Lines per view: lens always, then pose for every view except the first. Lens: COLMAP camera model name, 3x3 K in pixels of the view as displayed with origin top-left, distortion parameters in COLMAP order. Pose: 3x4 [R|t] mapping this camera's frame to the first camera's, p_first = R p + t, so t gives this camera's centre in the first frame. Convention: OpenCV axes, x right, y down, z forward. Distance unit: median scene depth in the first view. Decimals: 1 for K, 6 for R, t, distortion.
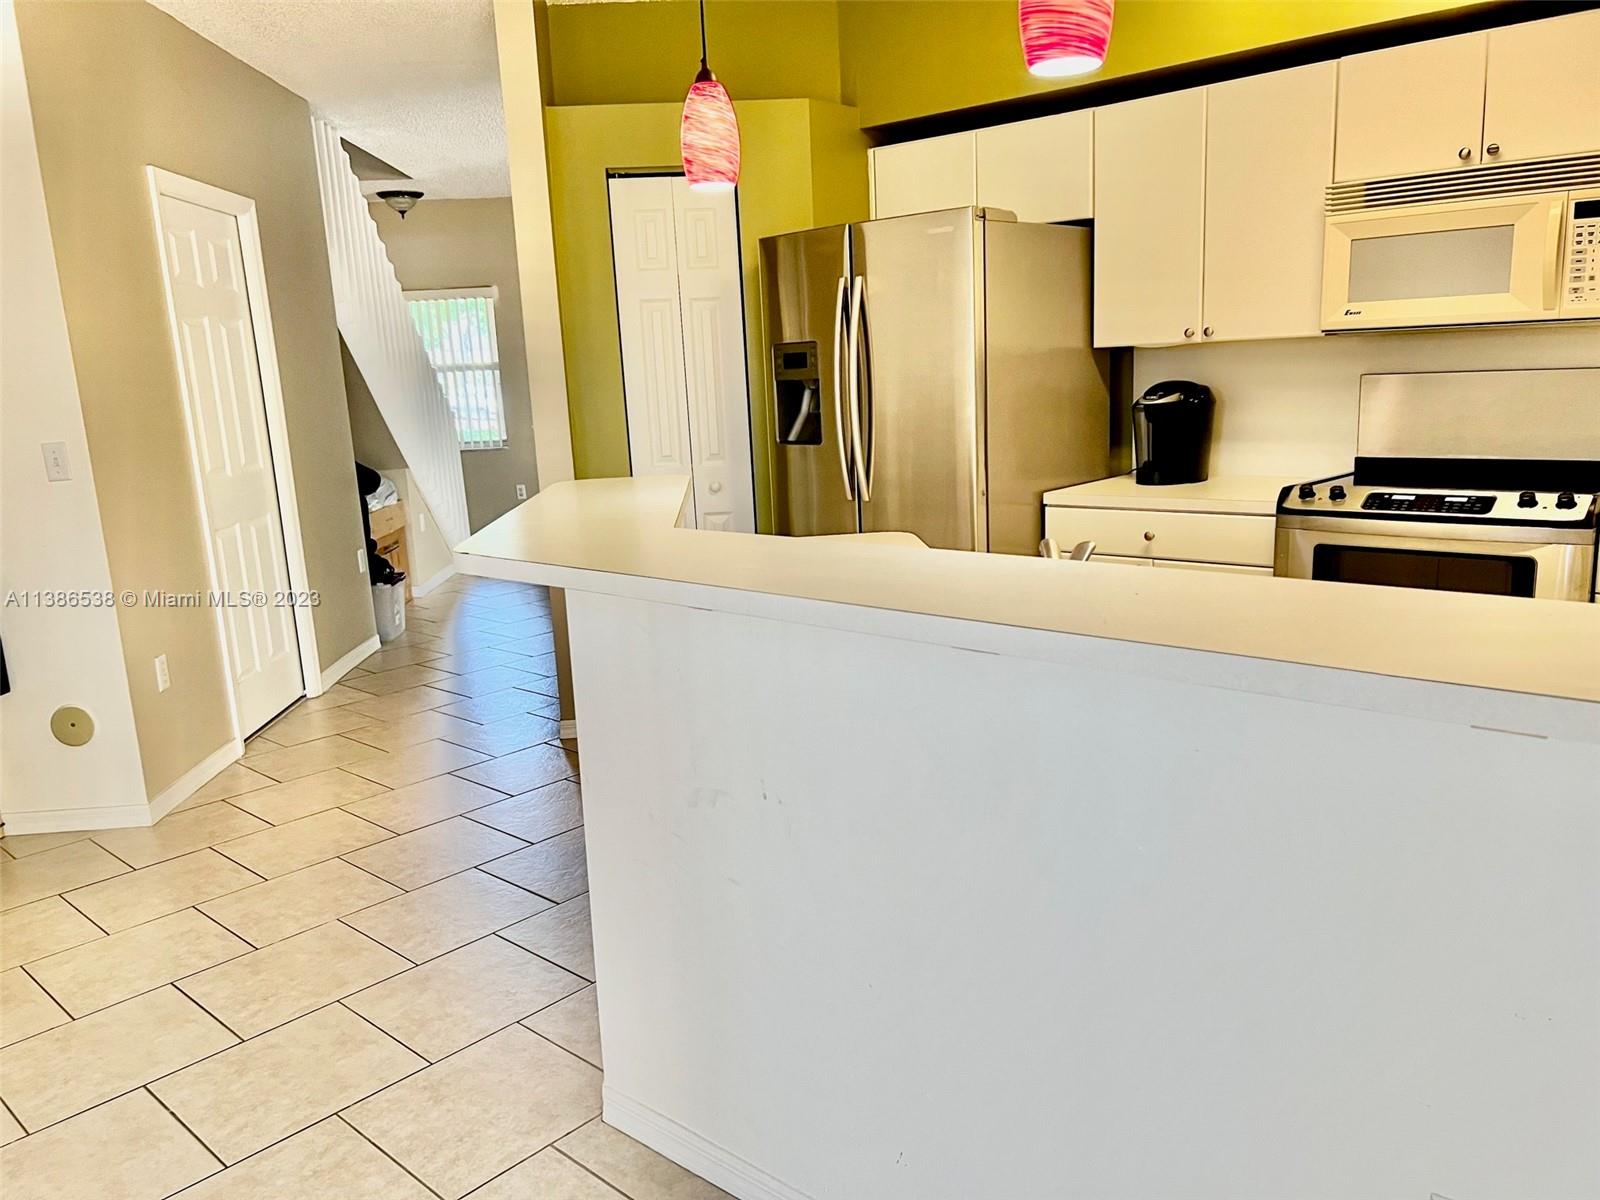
lens RADIAL K [[1204.9, 0, 803.3], [0, 1204.9, 595.4], [0, 0, 1]] dist [0.001403, -0.005144]
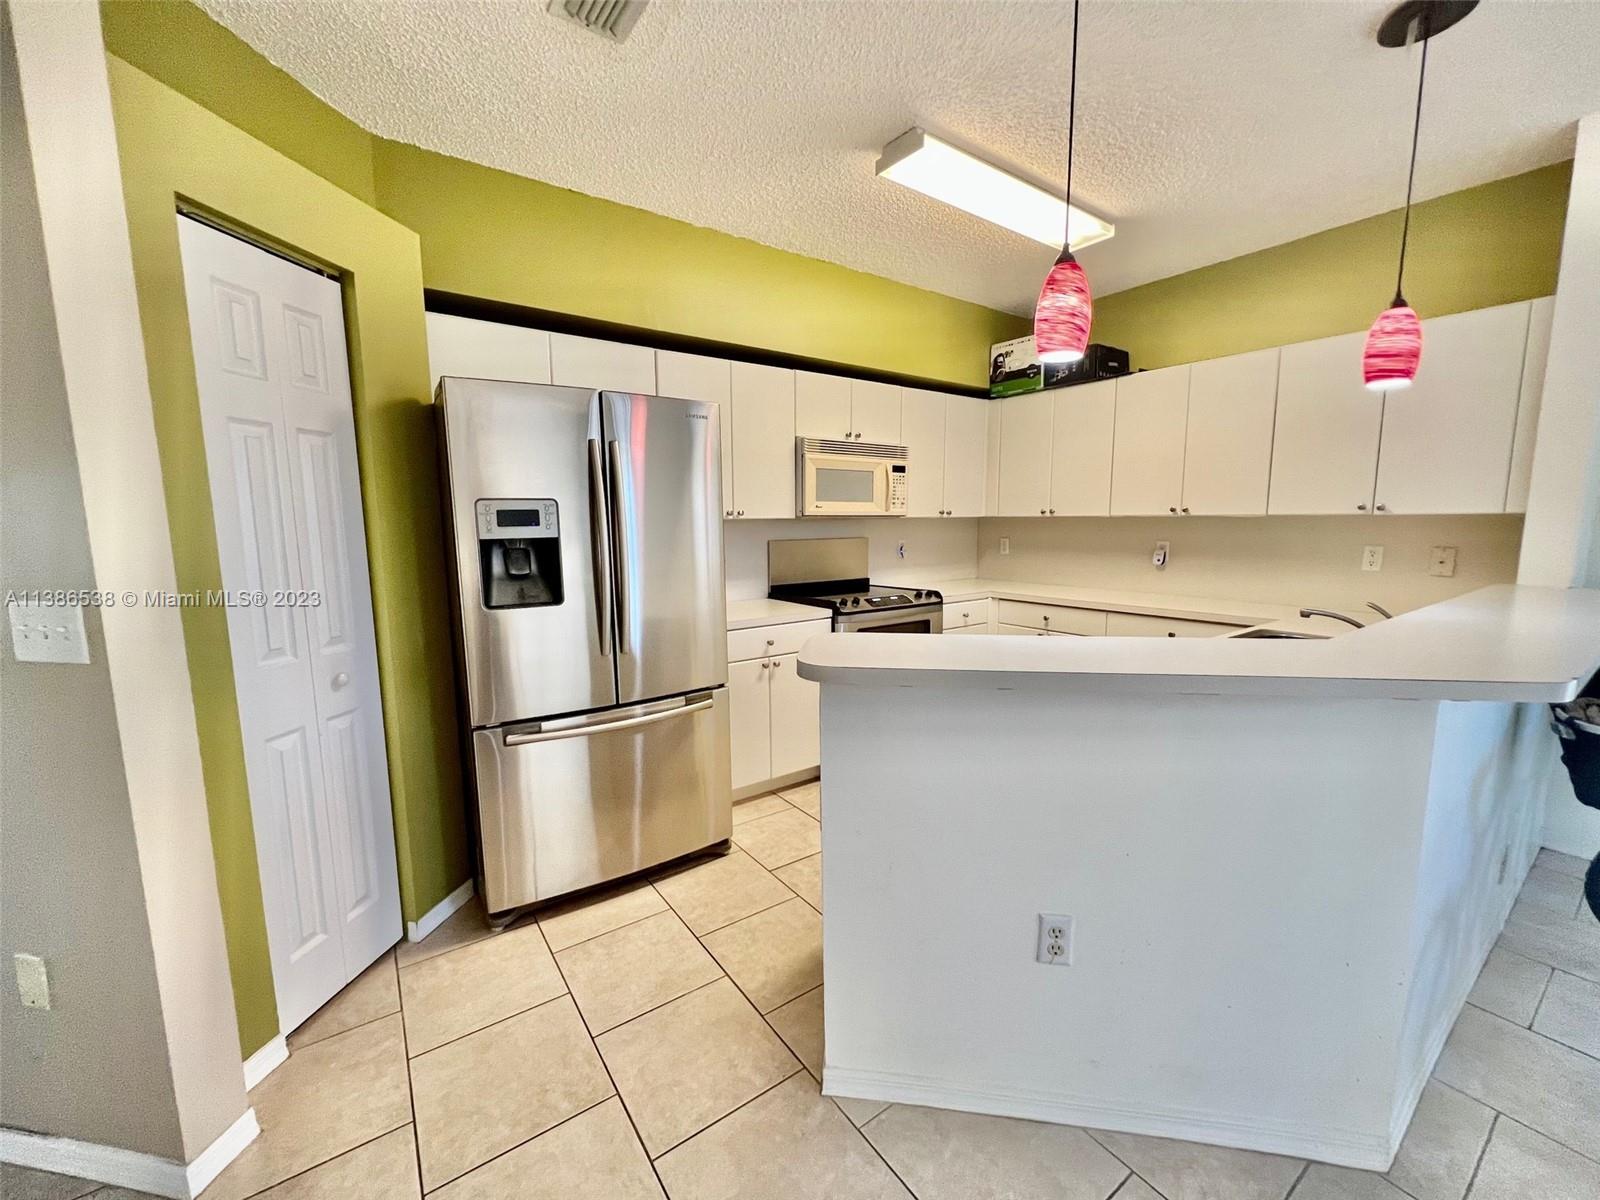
lens RADIAL K [[645.3, 0, 798.8], [0, 645.3, 606.1], [0, 0, 1]] dist [-0.001286, 0.000549]
pose [[0.221658, -0.090966, 0.970872, -0.624219], [0.185898, 0.981321, 0.049503, -0.154162], [-0.957241, 0.169511, 0.234428, 0.923277]]
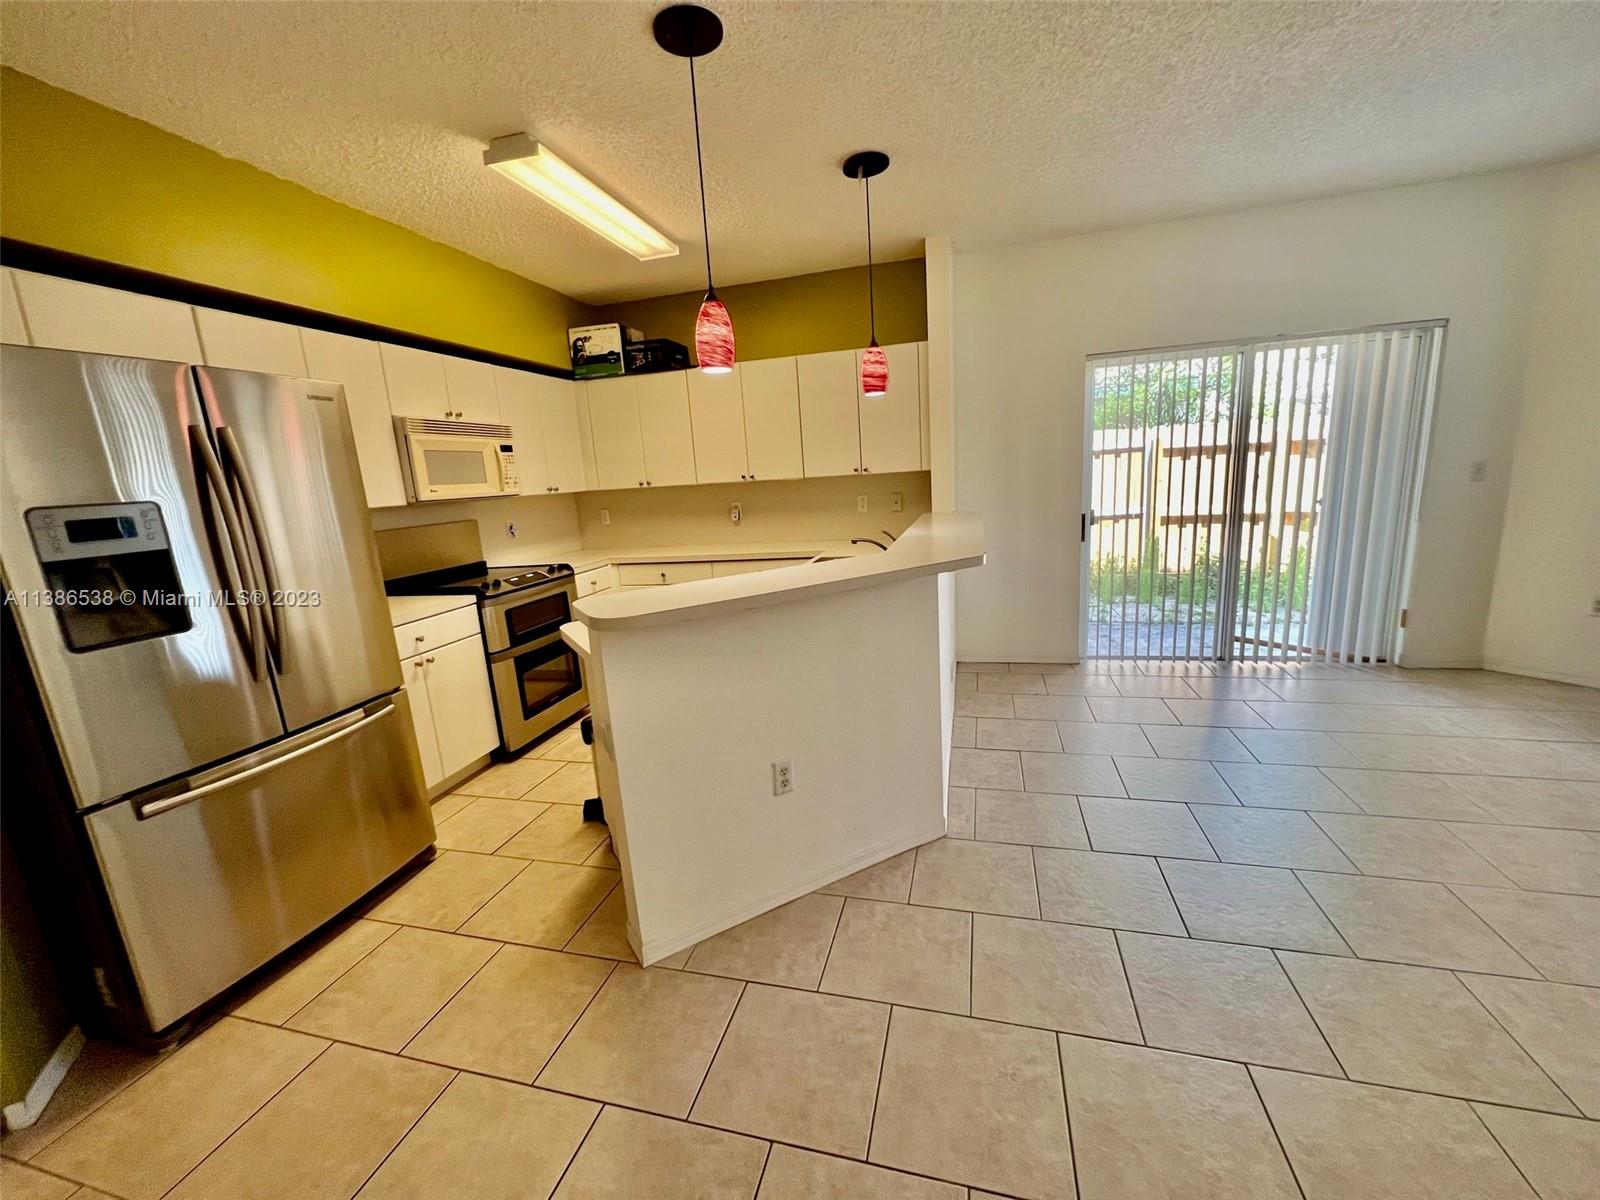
lens RADIAL K [[639.2, 0, 805.8], [0, 639.2, 607.6], [0, 0, 1]] dist [-0.002479, -0.000208]
pose [[-0.452368, -0.114563, 0.884442, -0.741740], [0.251316, 0.935149, 0.249673, -0.191319], [-0.855689, 0.335219, -0.394240, 1.080395]]
